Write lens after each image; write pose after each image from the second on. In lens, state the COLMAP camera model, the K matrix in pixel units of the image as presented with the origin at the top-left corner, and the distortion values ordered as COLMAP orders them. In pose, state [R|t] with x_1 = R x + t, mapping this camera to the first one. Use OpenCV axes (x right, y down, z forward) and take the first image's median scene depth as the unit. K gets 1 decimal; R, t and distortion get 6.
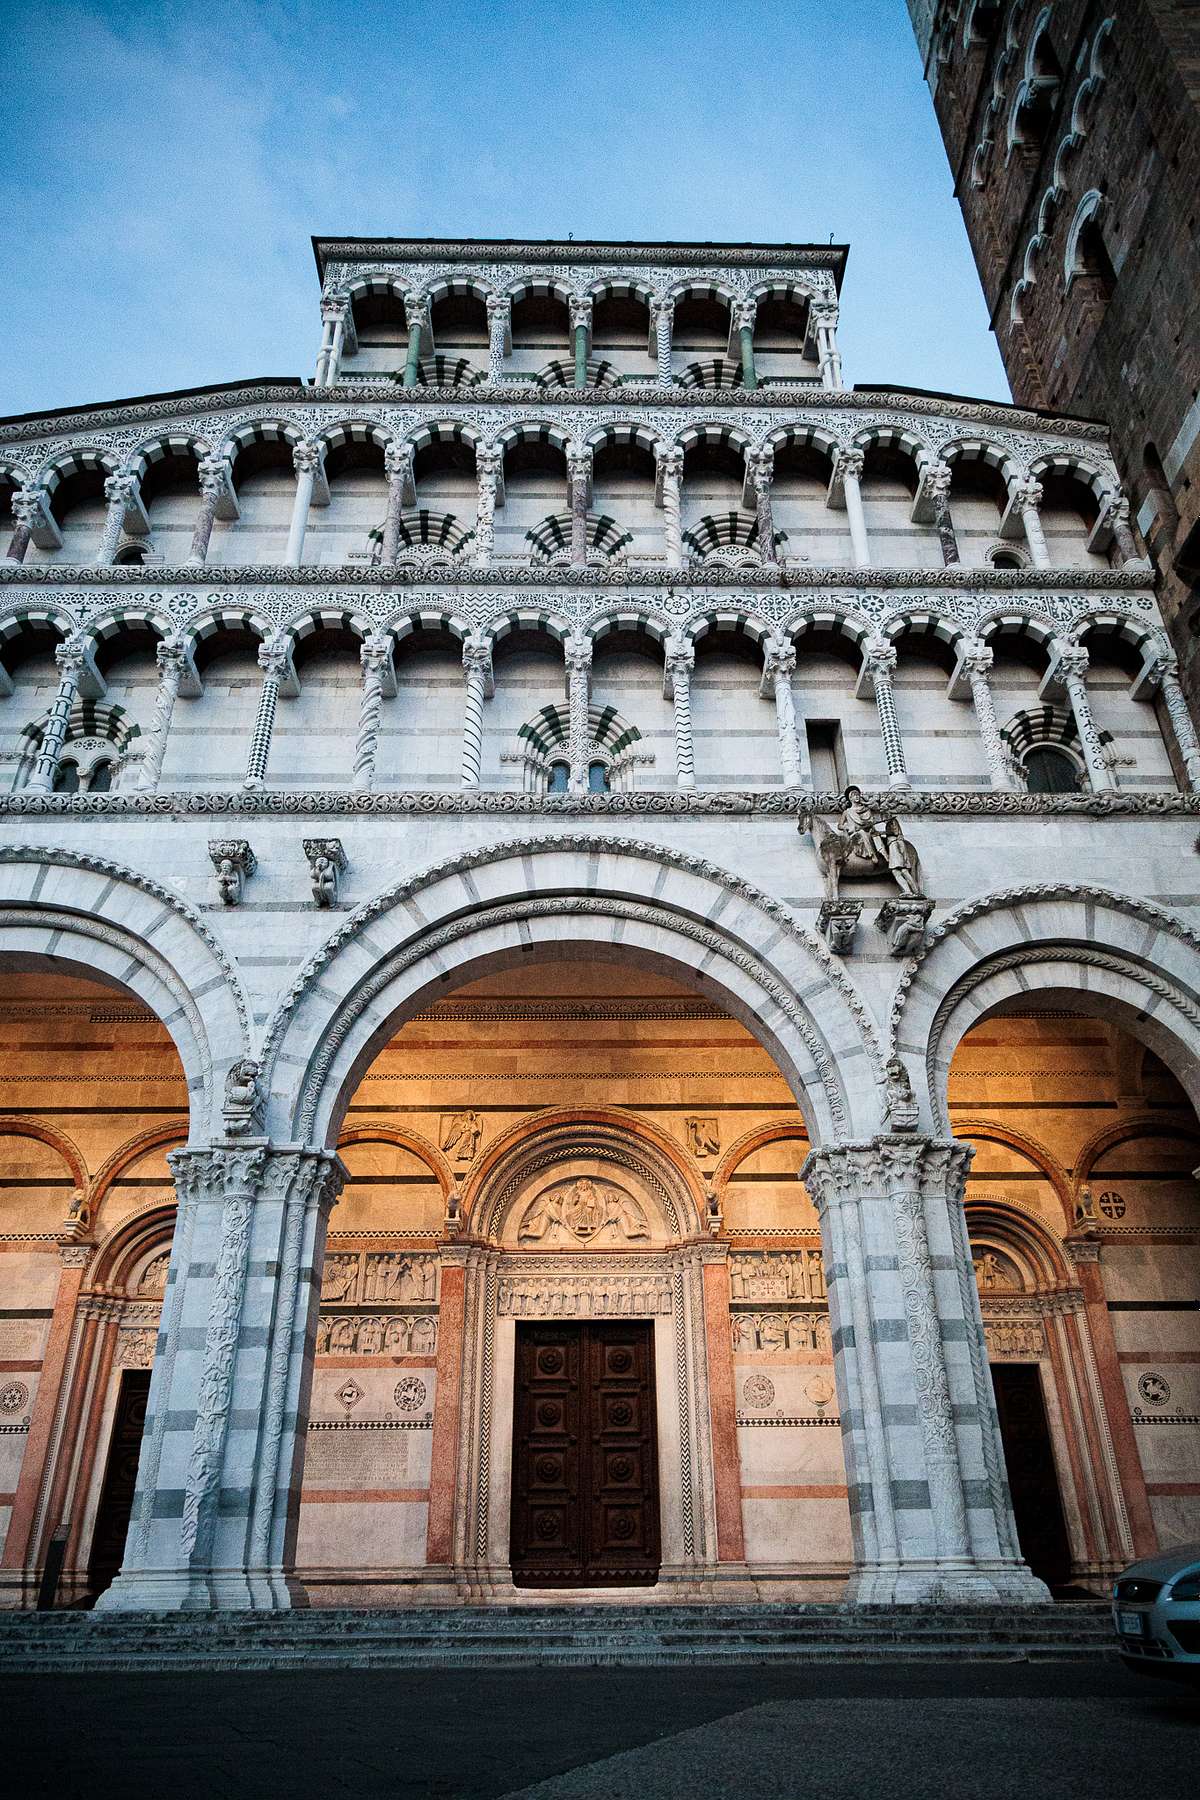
lens RADIAL K [[1193.8, 0, 600.0], [0, 1193.8, 900.0], [0, 0, 1]] dist [-0.000245, -0.001072]
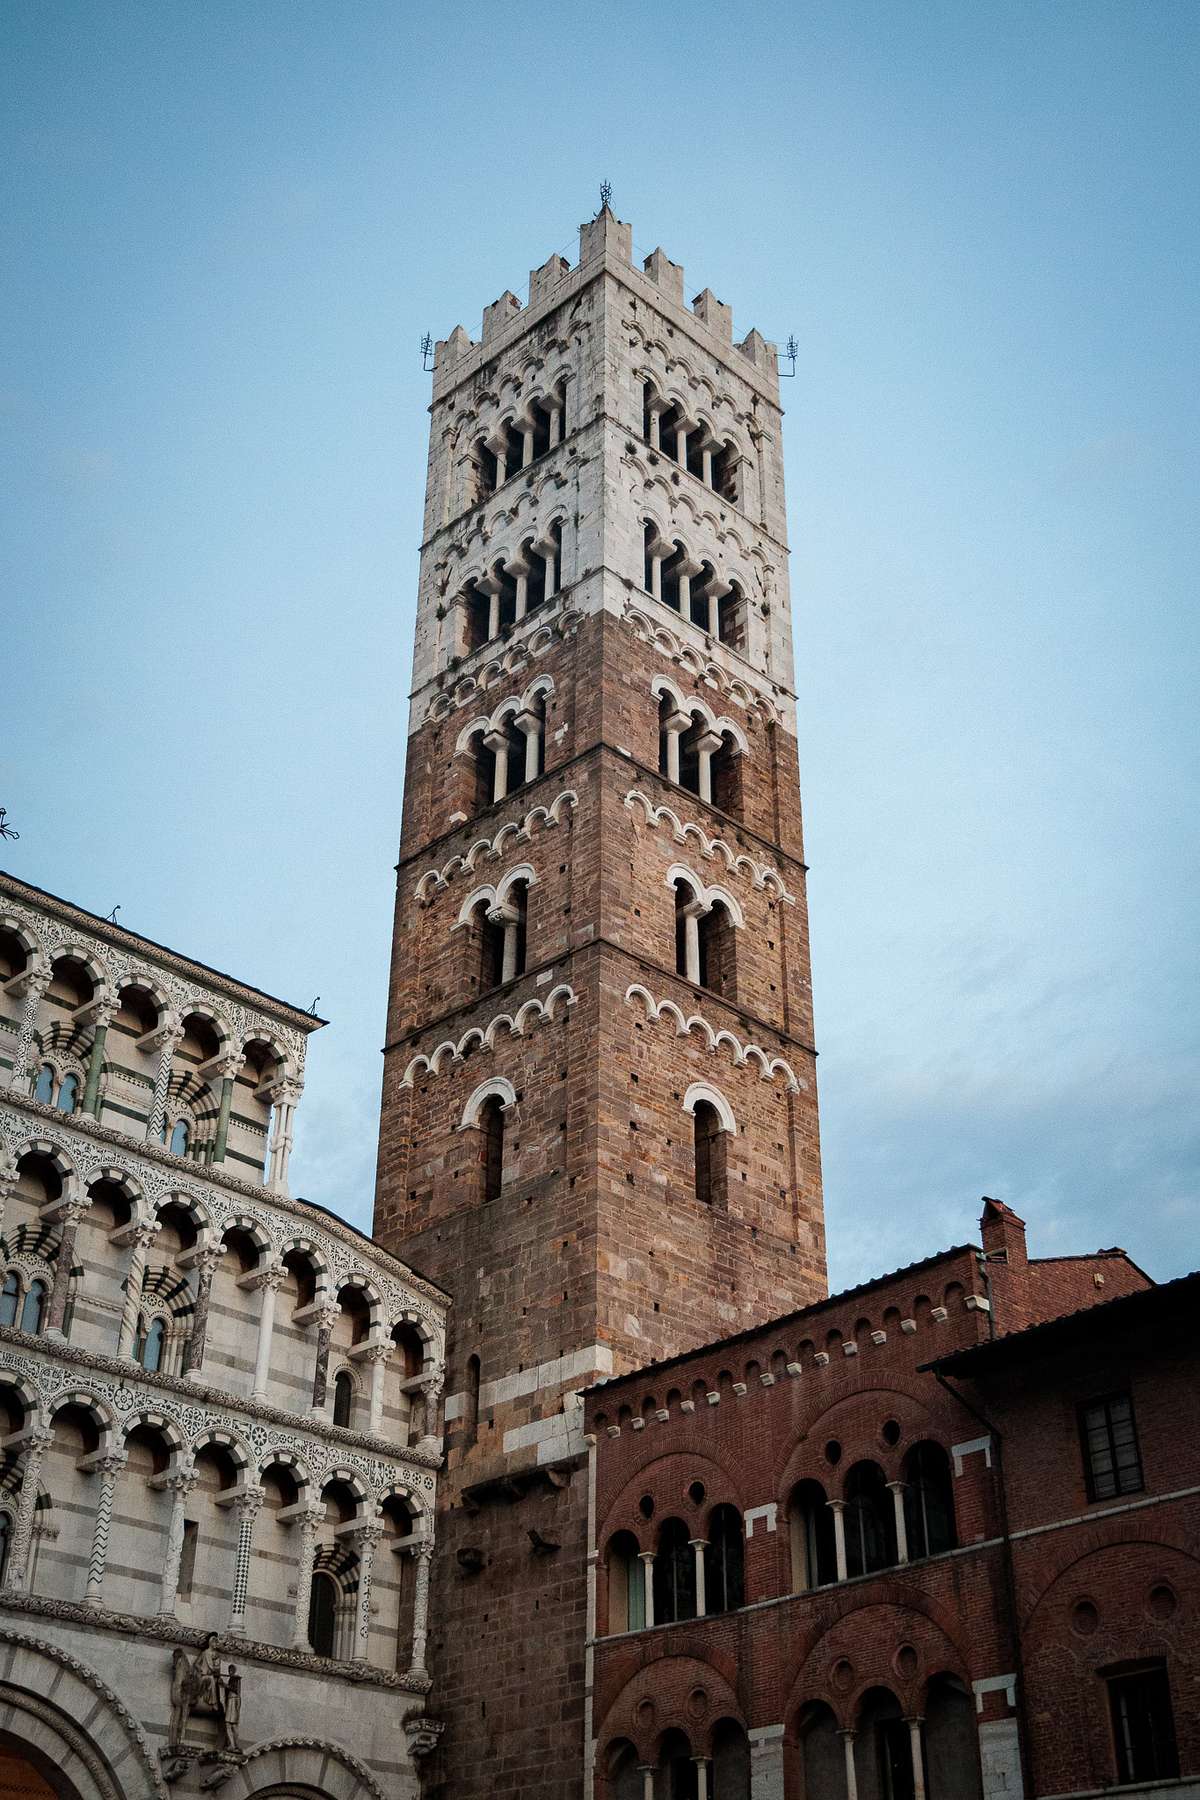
lens RADIAL K [[2016.0, 0, 600.0], [0, 2016.0, 900.0], [0, 0, 1]] dist [0.006142, 0.023356]
pose [[0.707608, 0.396446, 0.584911, -0.944715], [-0.362935, 0.914158, -0.180538, -0.503724], [-0.606275, -0.084534, 0.790750, -0.787091]]
